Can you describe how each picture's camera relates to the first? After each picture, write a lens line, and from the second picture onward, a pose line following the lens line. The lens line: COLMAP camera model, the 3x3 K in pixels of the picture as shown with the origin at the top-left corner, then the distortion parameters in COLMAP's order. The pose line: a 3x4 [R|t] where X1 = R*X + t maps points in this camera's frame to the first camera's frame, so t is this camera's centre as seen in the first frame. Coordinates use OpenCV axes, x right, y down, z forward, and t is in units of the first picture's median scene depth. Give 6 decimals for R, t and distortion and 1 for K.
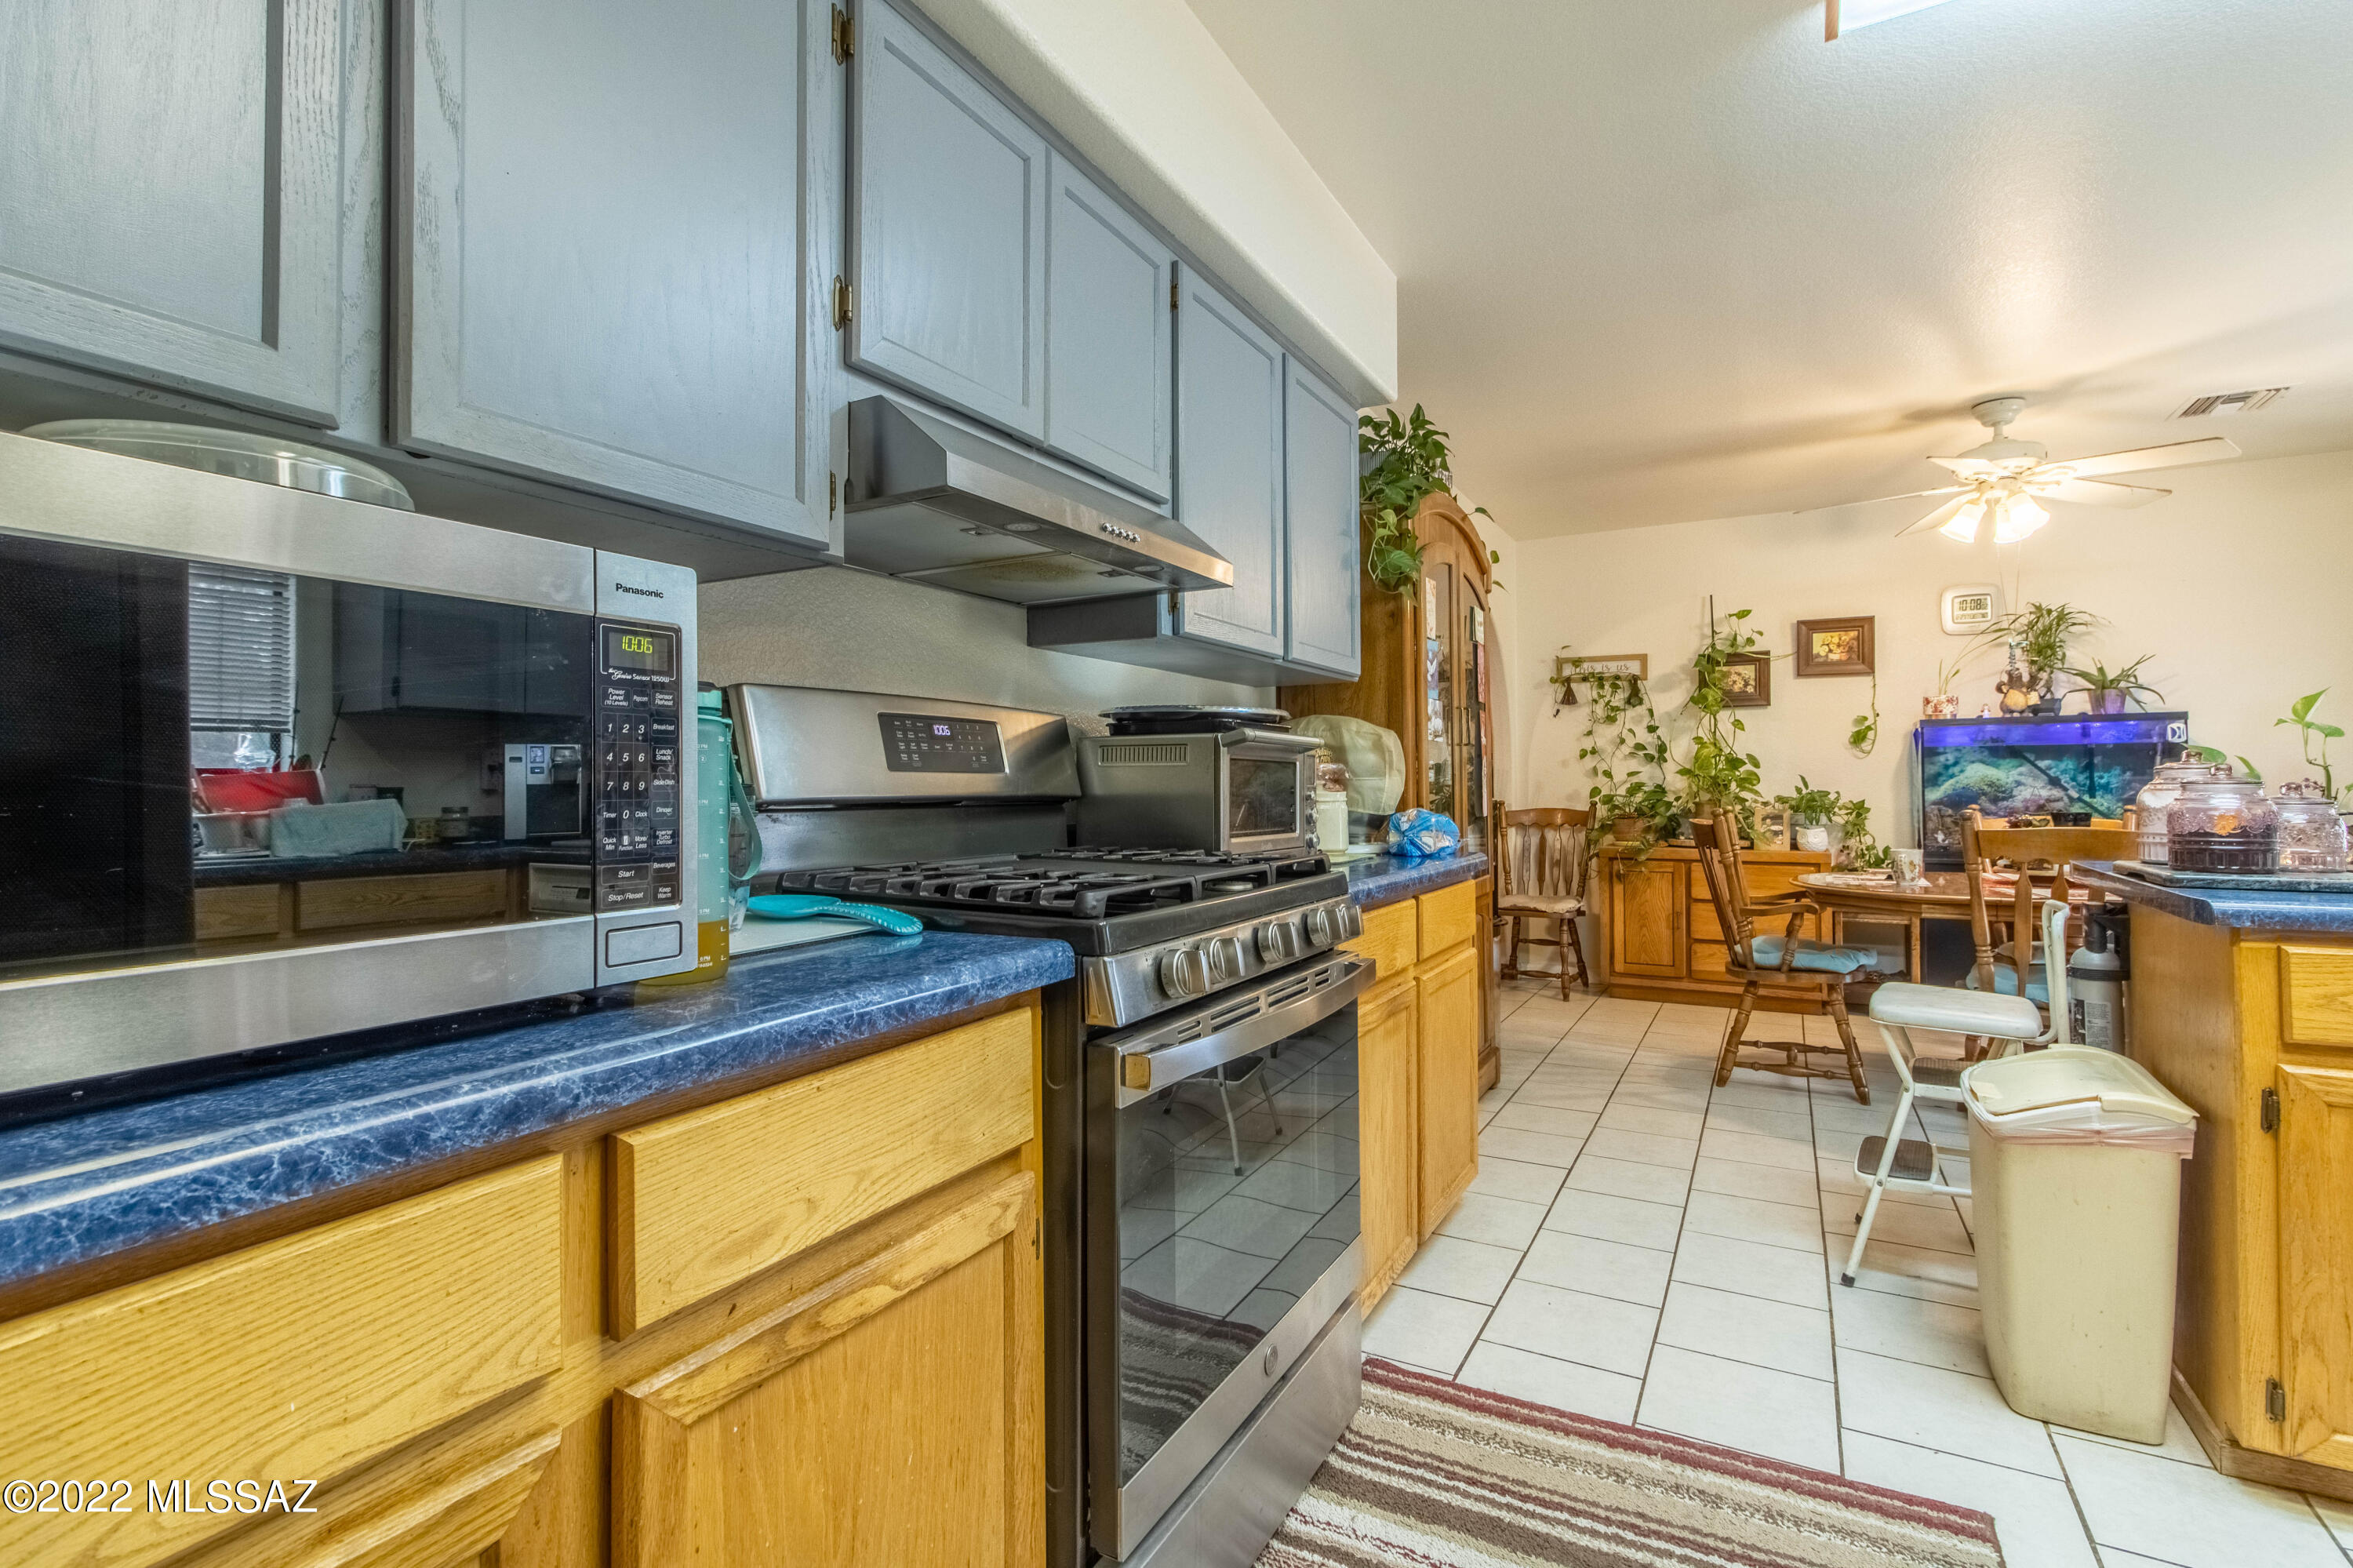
lens RADIAL K [[1084.7, 0, 1189.7], [0, 1084.7, 769.5], [0, 0, 1]] dist [0.003904, 0.000398]
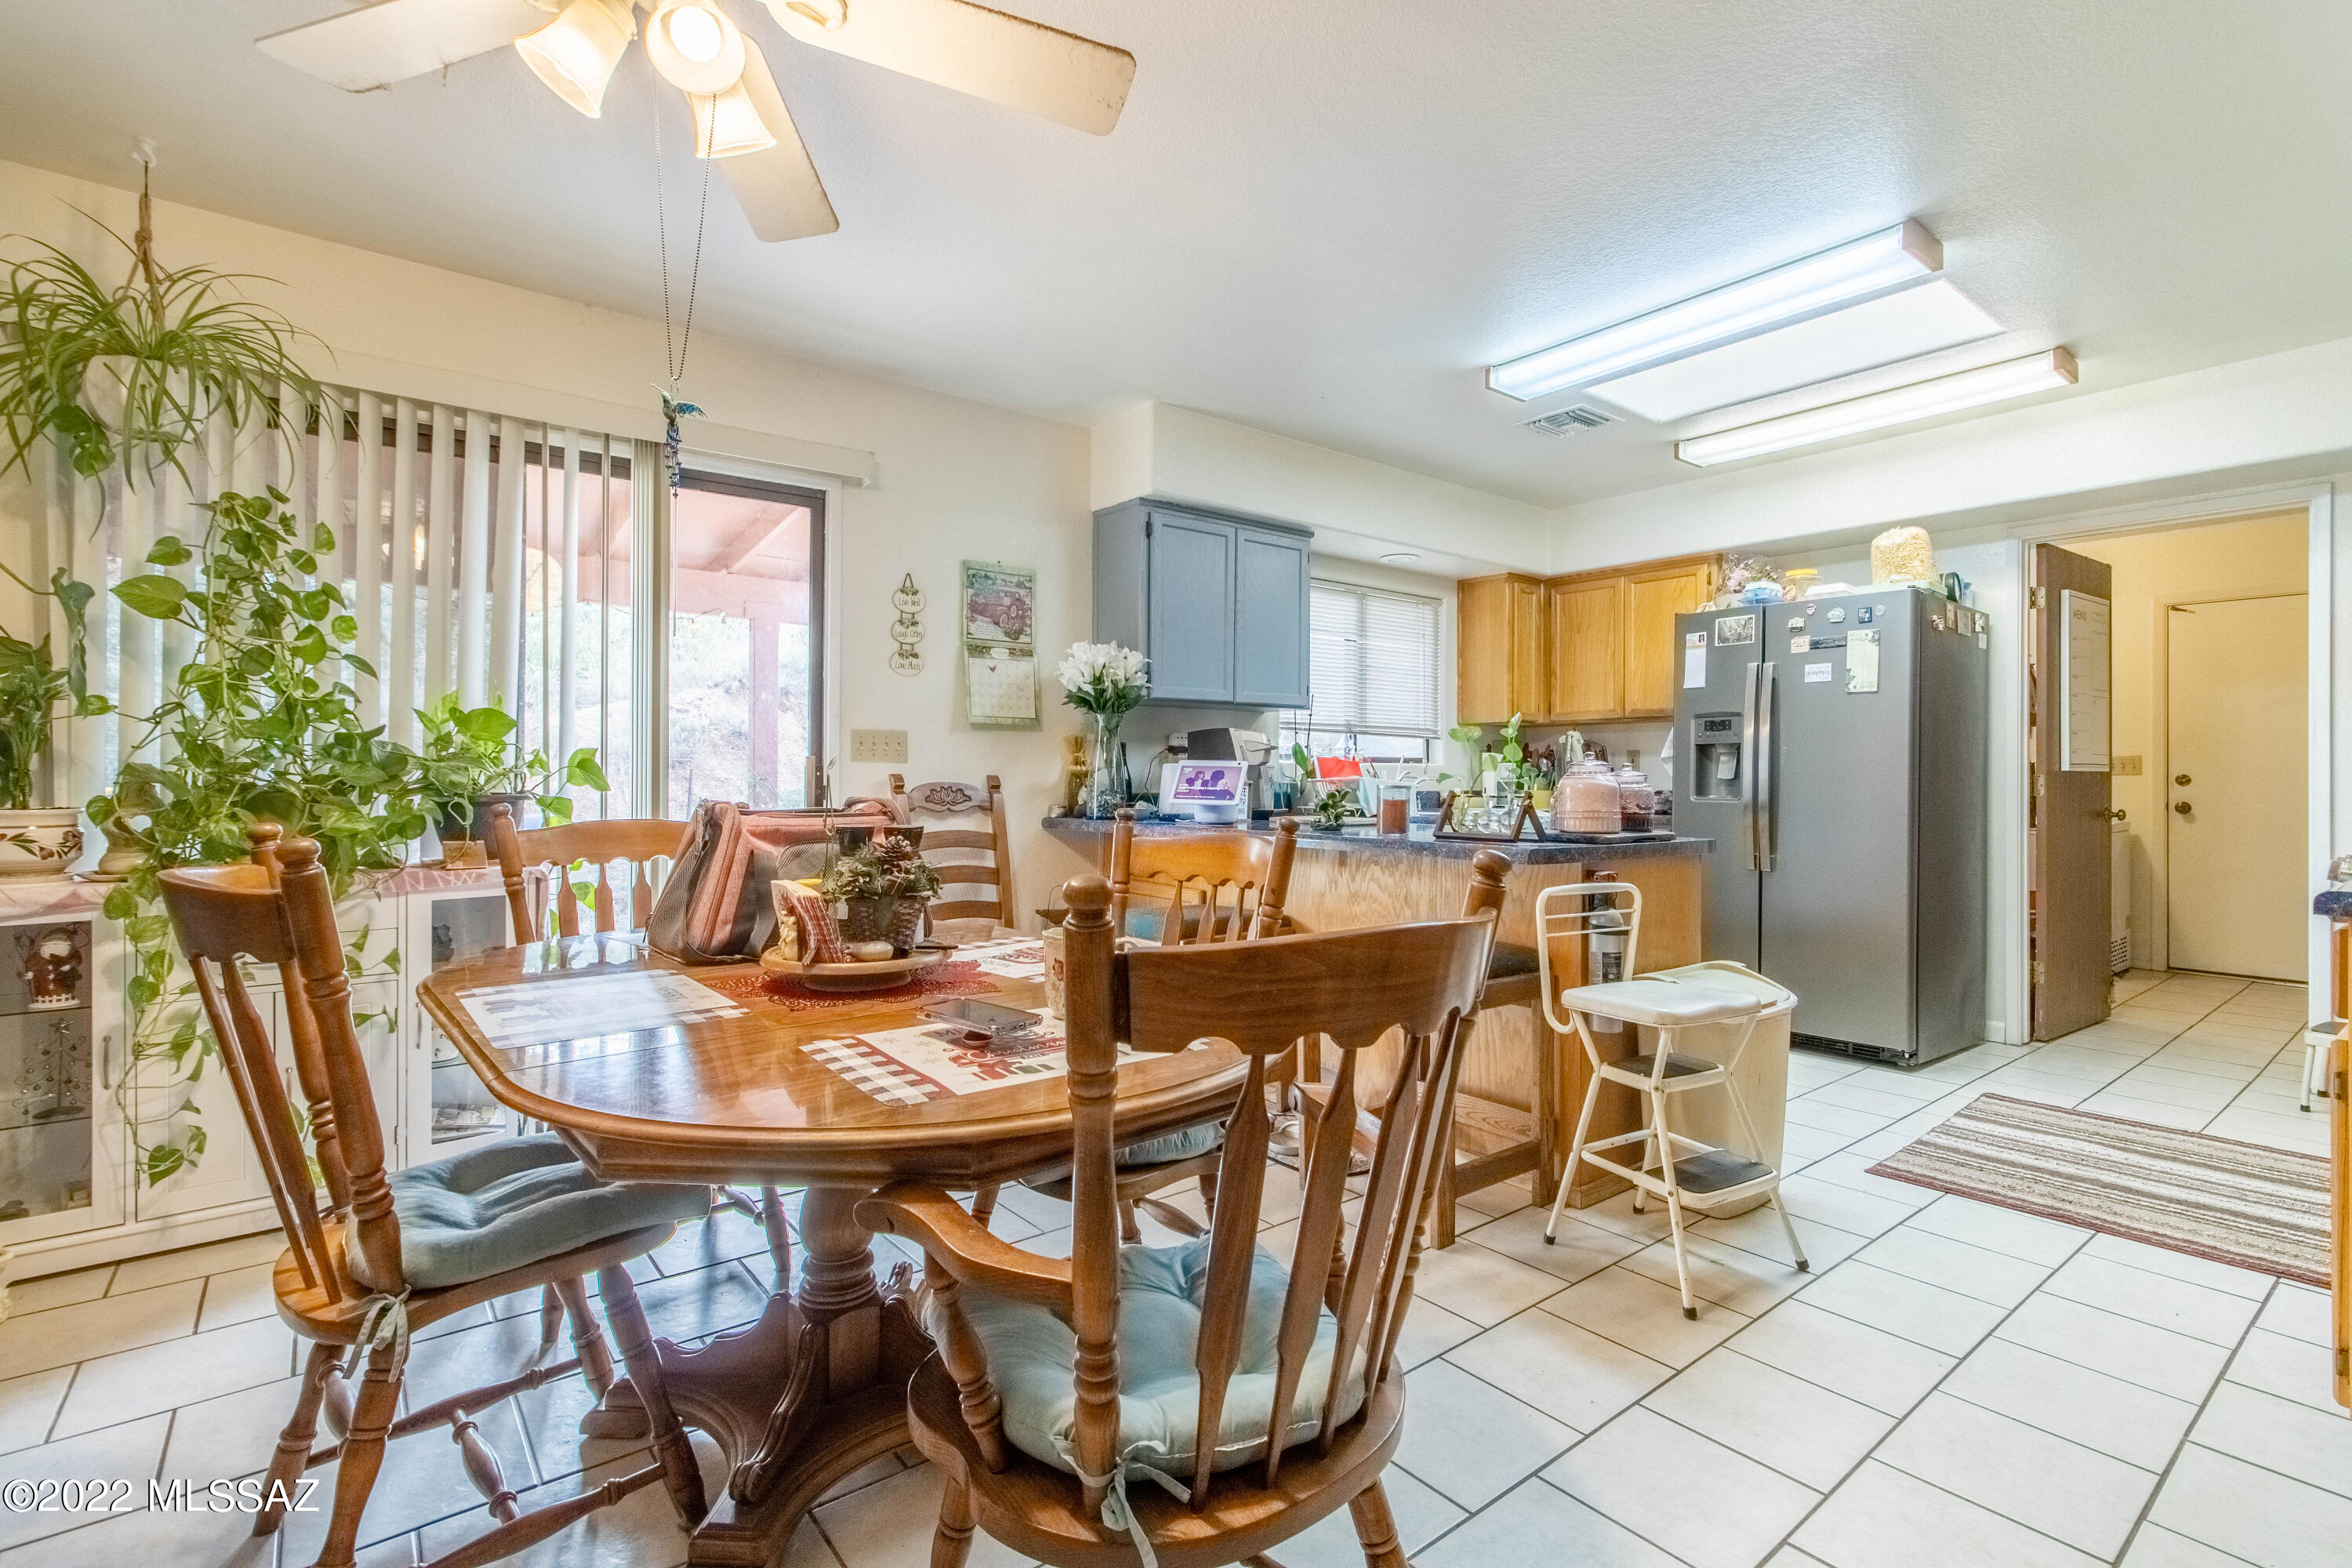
lens RADIAL K [[1084.2, 0, 1189.2], [0, 1084.2, 769.5], [0, 0, 1]] dist [0.003904, 0.000398]
pose [[-0.923426, 0.000001, 0.383776, 0.354621], [-0.008126, 0.999776, -0.019556, 0.014914], [-0.383690, -0.021177, -0.923219, 1.030681]]
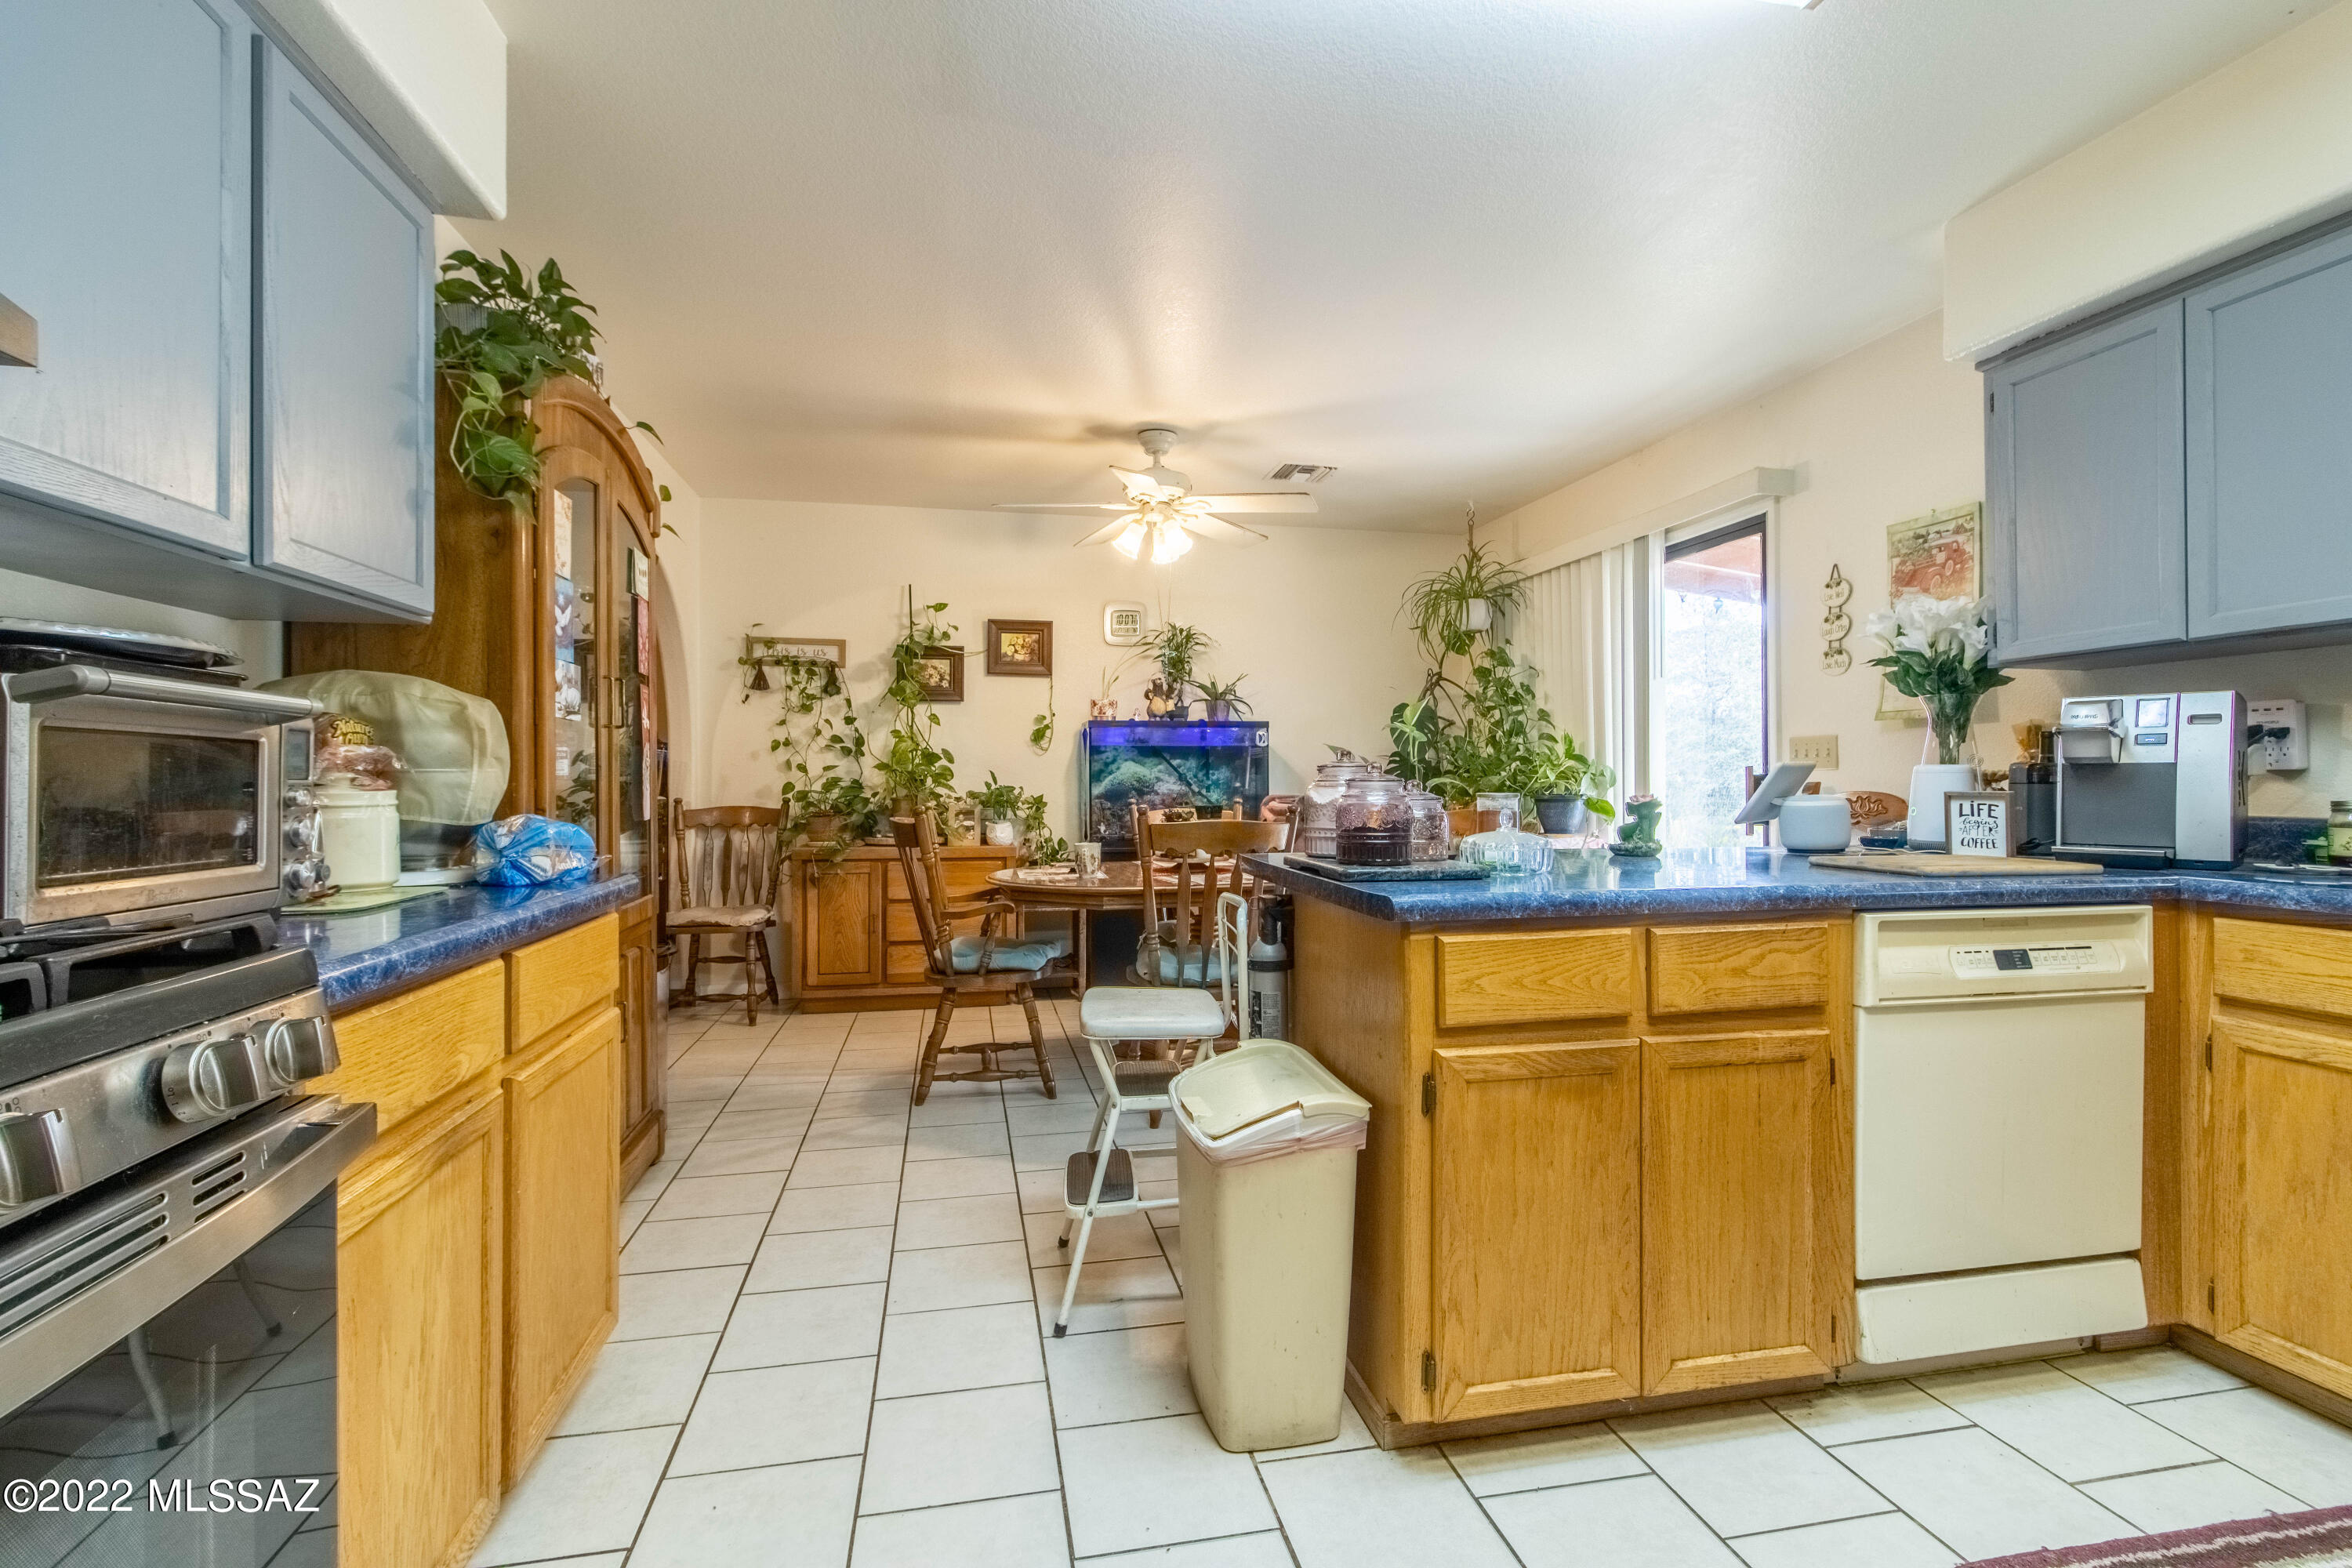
lens RADIAL K [[1084.2, 0, 1189.2], [0, 1084.2, 769.5], [0, 0, 1]] dist [0.003904, 0.000398]
pose [[0.757577, 0.008529, 0.652691, 0.043921], [-0.011813, 0.999930, 0.000645, 0.001192], [-0.652639, -0.008199, 0.757624, 0.116595]]
